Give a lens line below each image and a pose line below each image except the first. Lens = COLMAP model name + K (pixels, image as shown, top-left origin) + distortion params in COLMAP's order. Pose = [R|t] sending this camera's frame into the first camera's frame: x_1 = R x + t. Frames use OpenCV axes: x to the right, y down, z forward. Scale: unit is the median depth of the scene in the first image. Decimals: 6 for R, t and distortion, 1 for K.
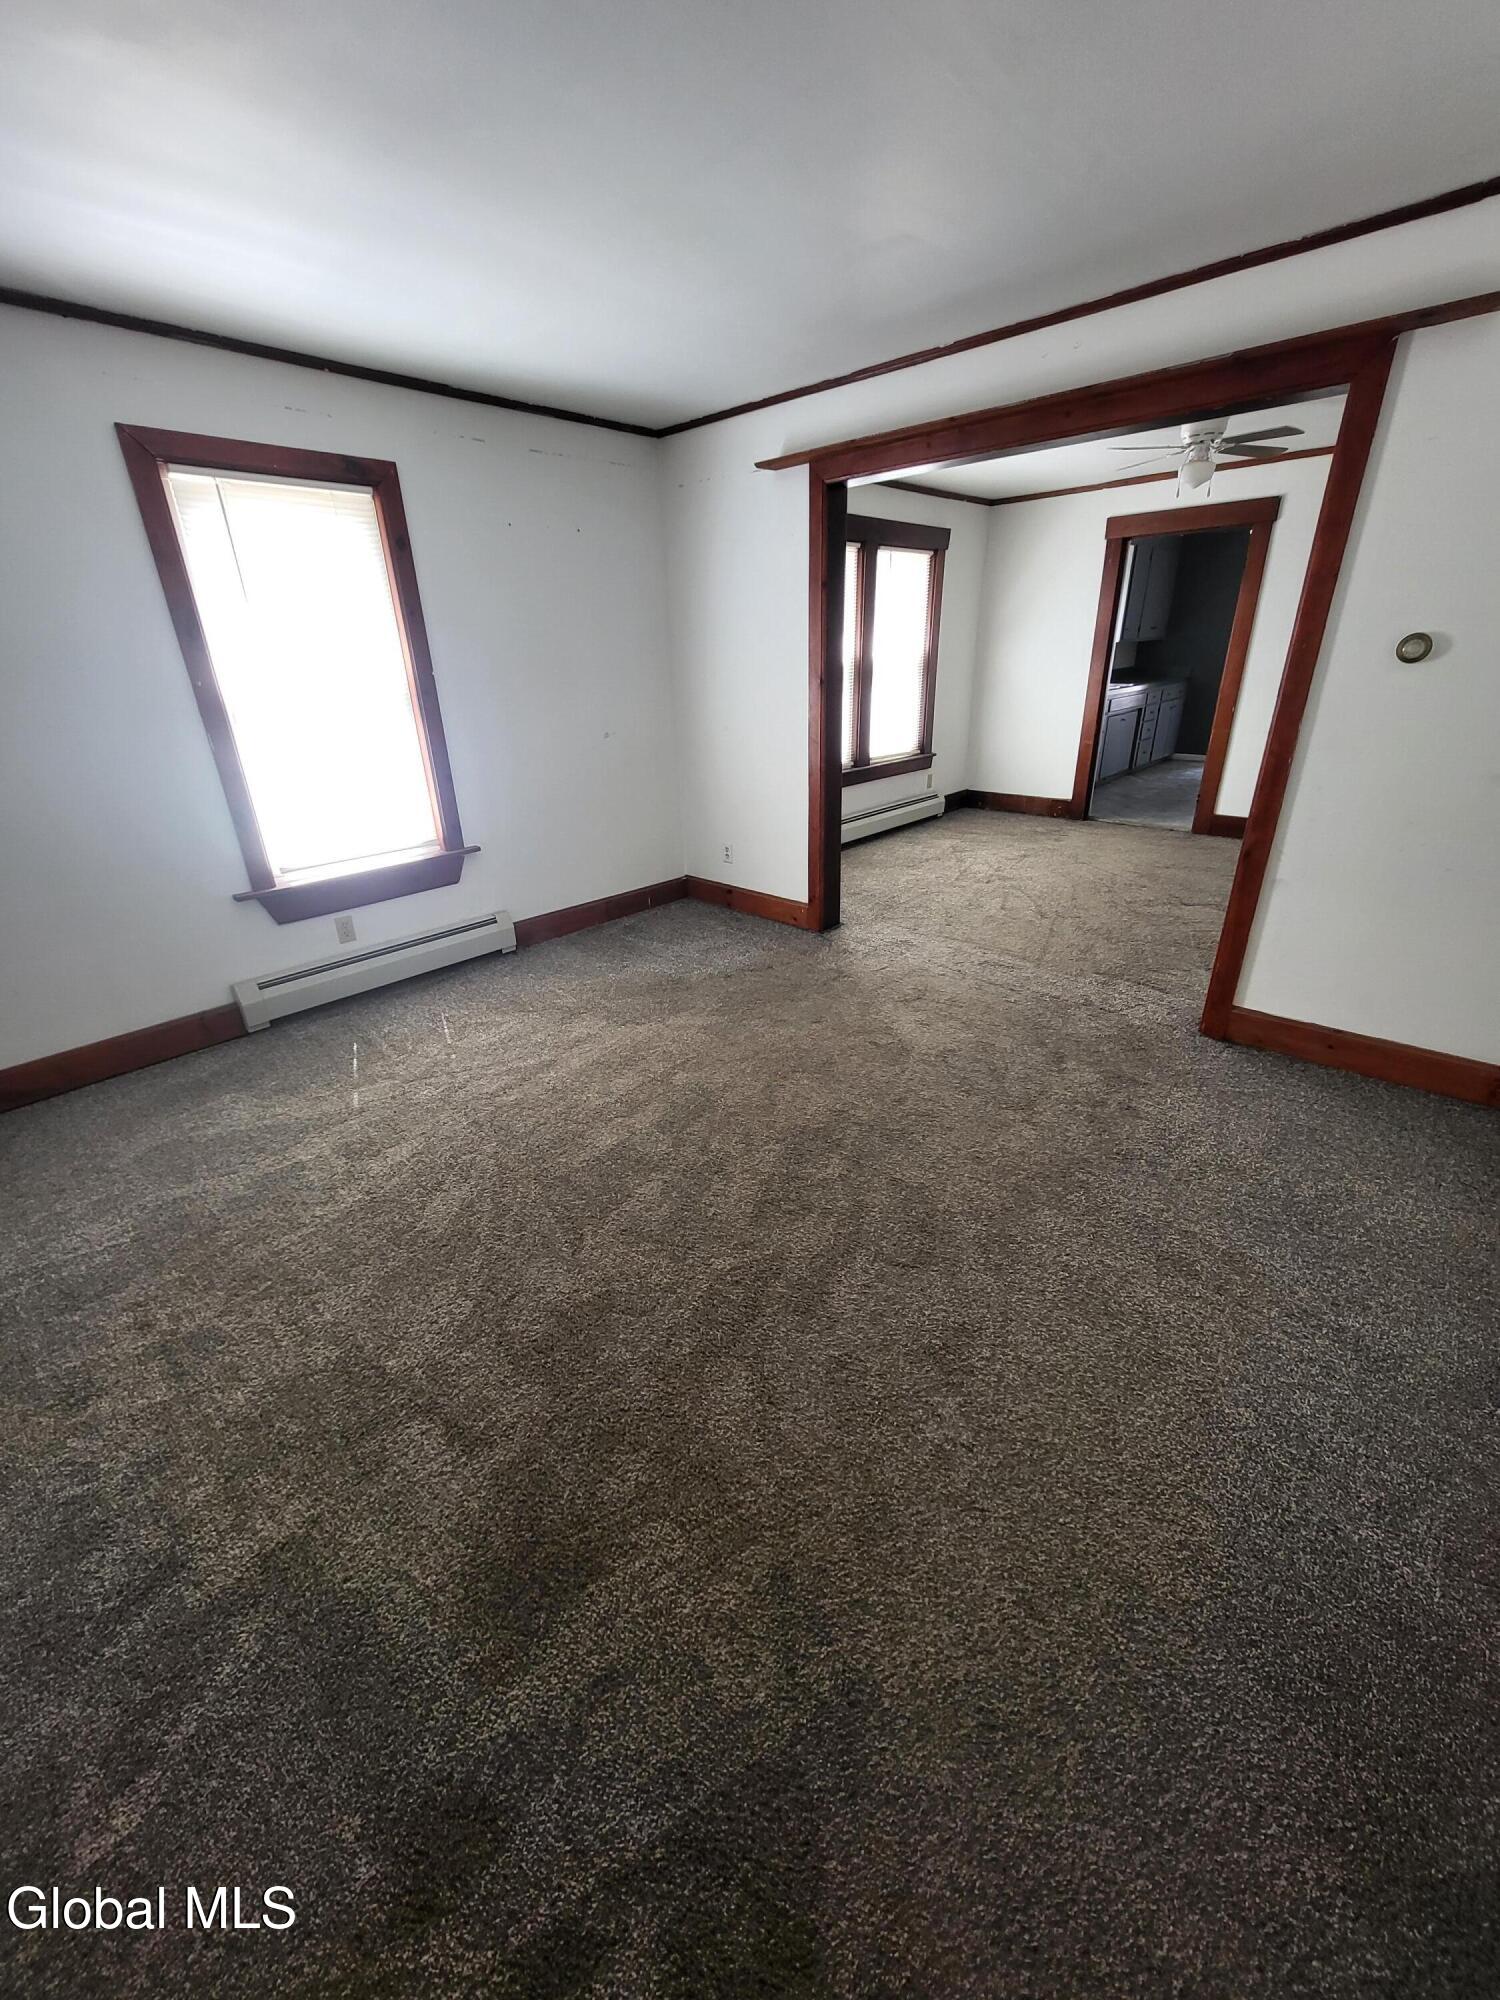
lens RADIAL K [[774.7, 0, 750.0], [0, 774.7, 1000.0], [0, 0, 1]] dist [-0.002283, -0.002268]
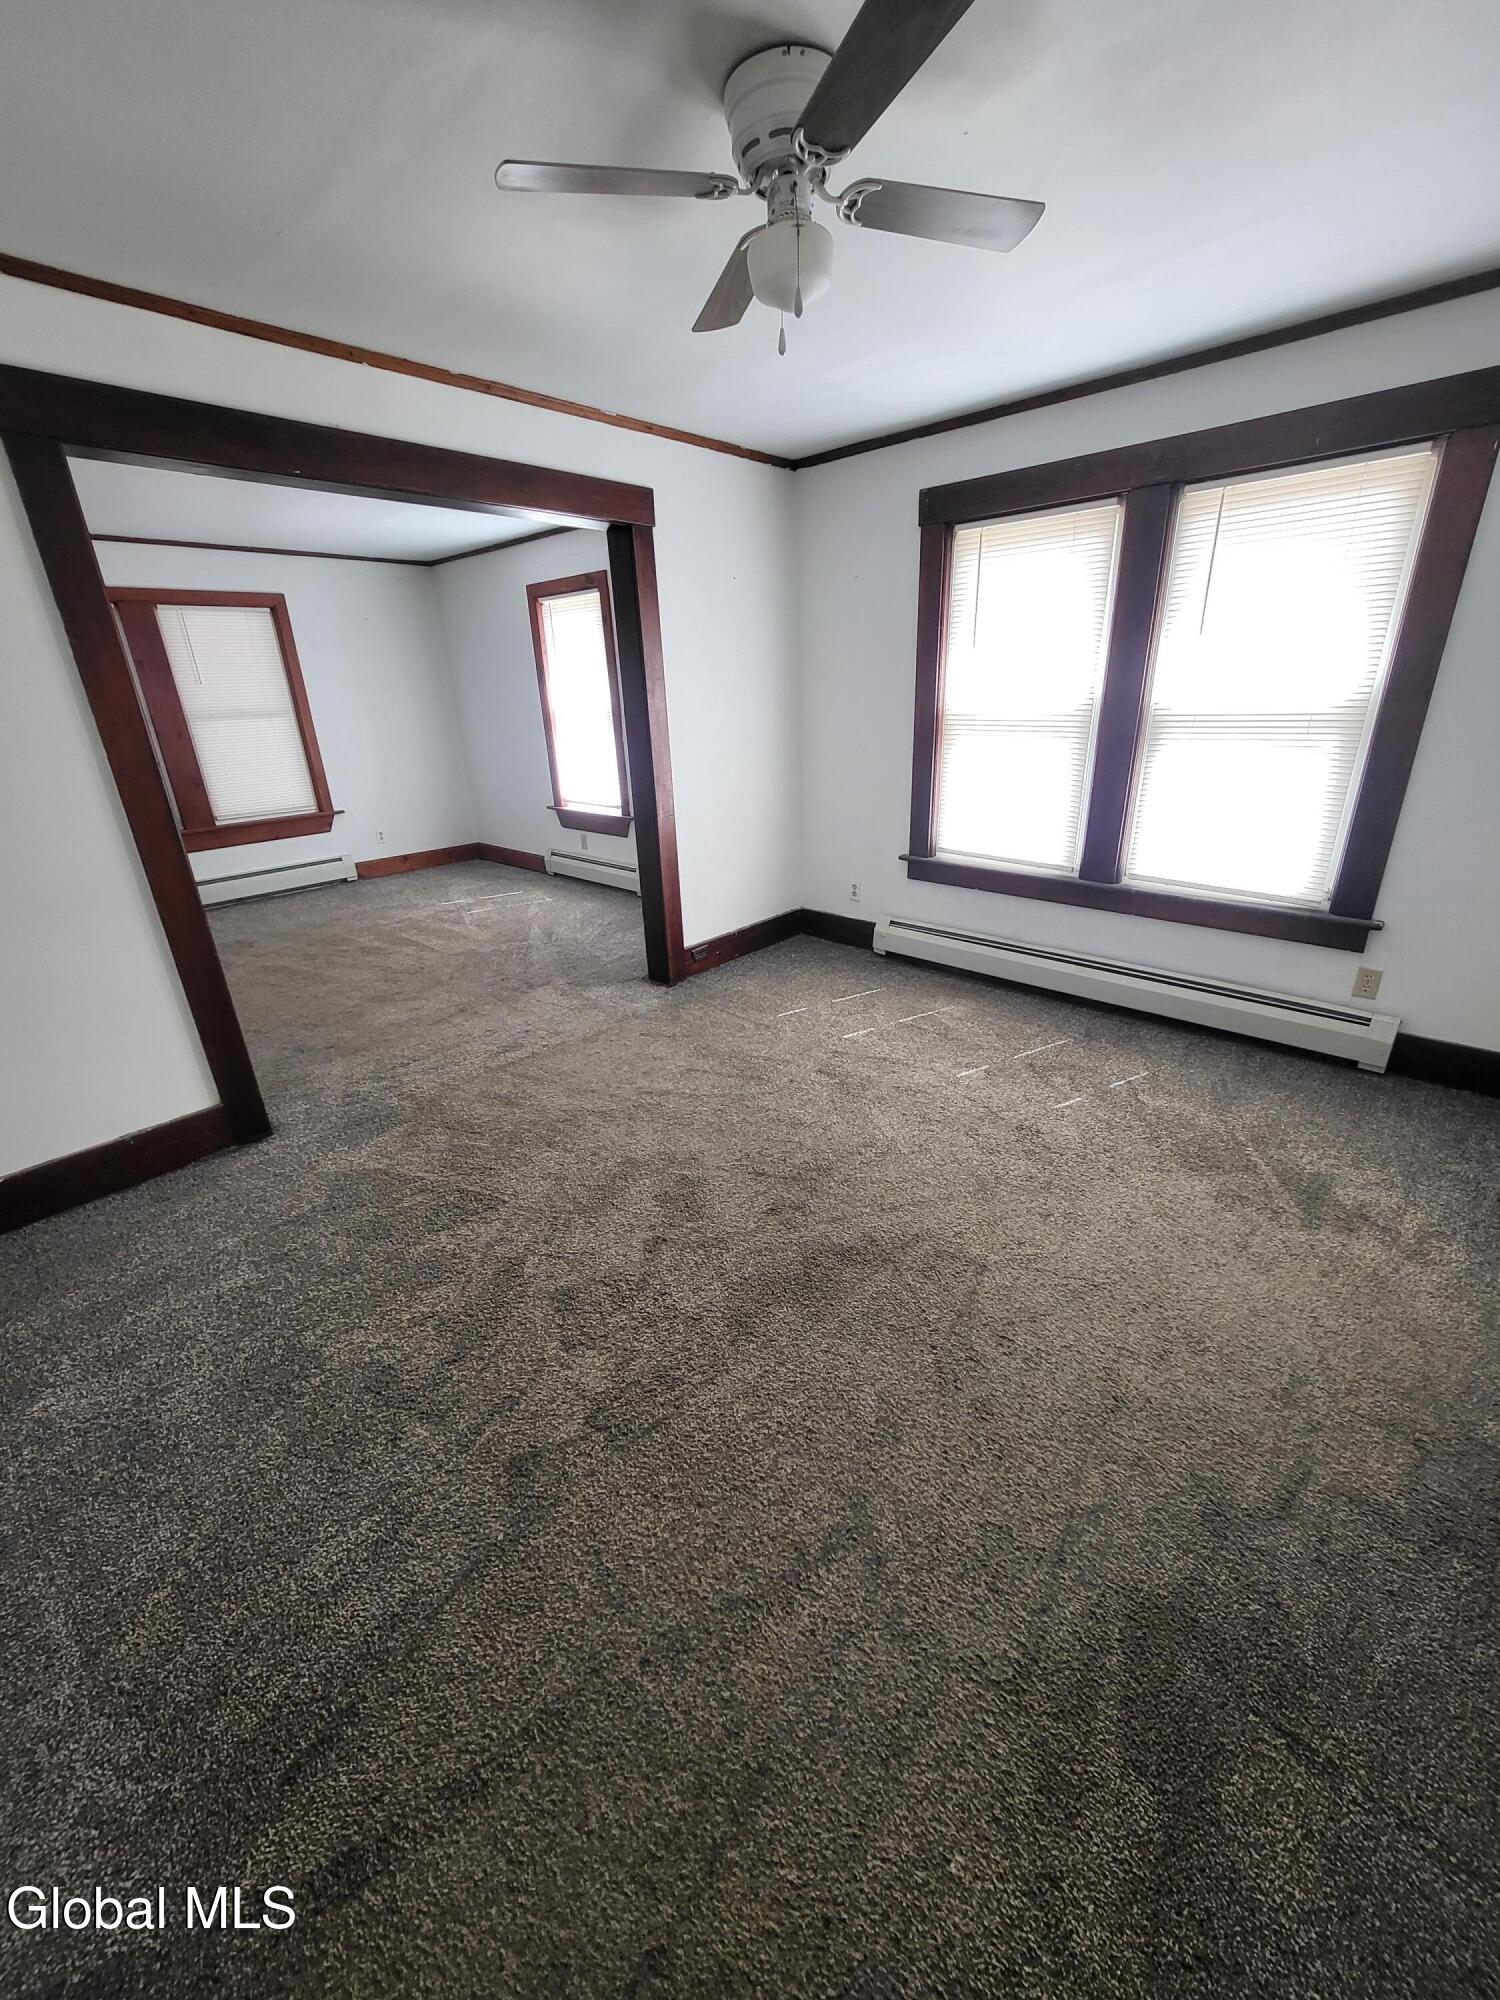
lens RADIAL K [[774.7, 0, 750.0], [0, 774.7, 1000.0], [0, 0, 1]] dist [-0.002283, -0.002268]
pose [[-0.004462, 0.417041, -0.908877, 1.040506], [-0.371500, 0.843147, 0.388705, -0.515768], [0.928422, 0.339382, 0.151169, 1.014924]]
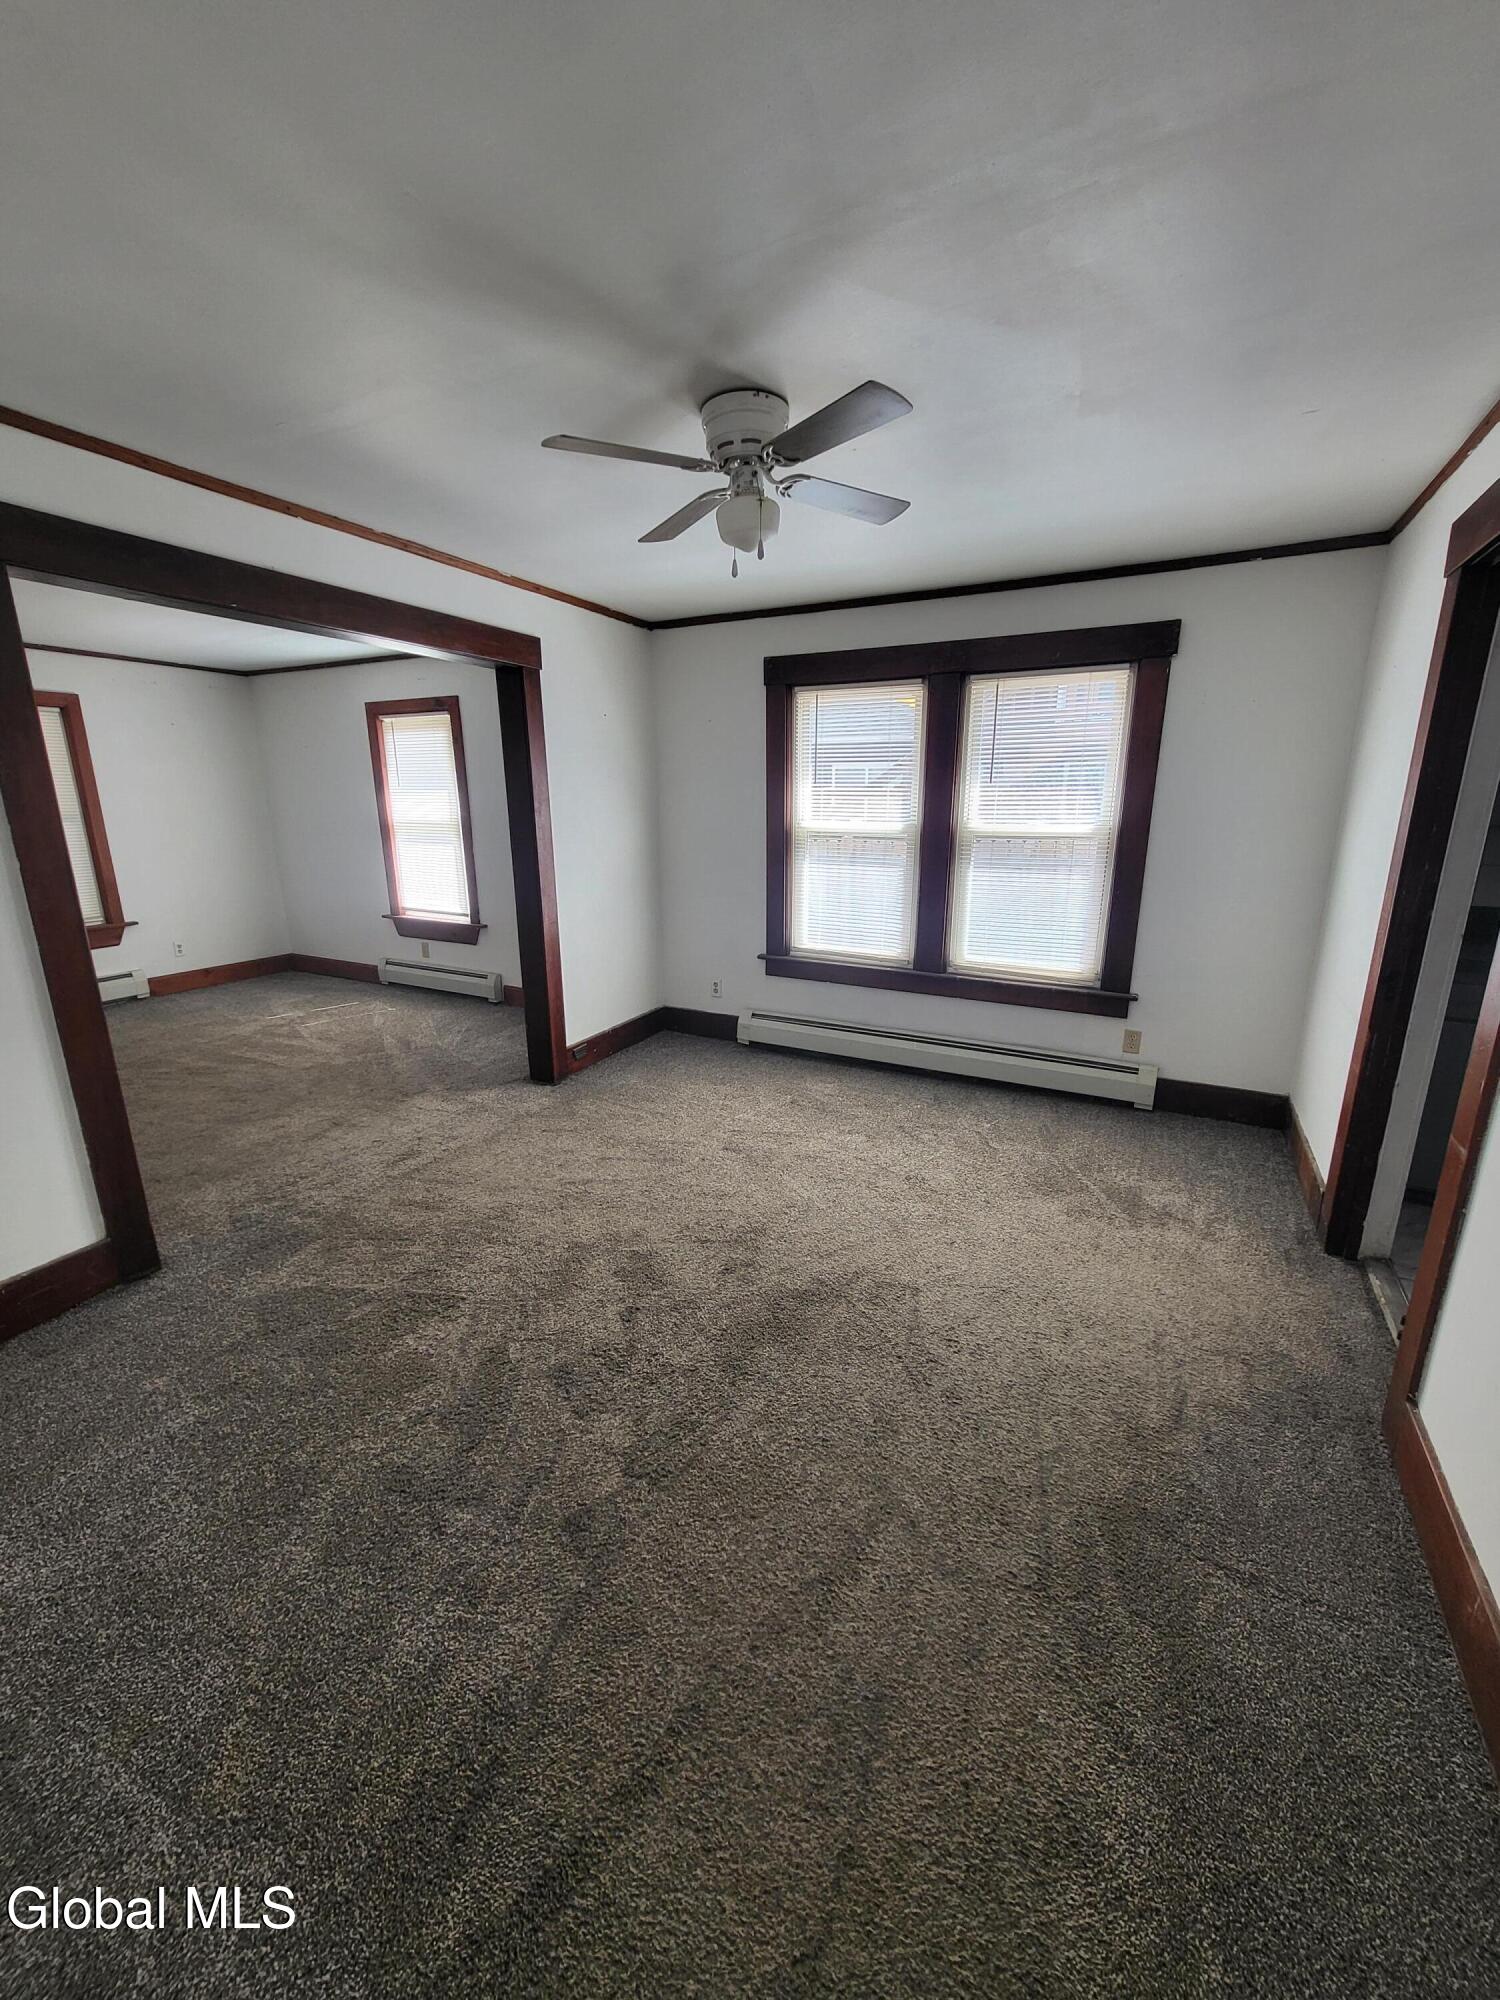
lens RADIAL K [[774.7, 0, 750.0], [0, 774.7, 1000.0], [0, 0, 1]] dist [-0.002283, -0.002268]
pose [[0.264414, 0.288020, -0.920396, 1.107626], [-0.397447, 0.902094, 0.168113, -0.482266], [0.878704, 0.321357, 0.352999, 0.894276]]
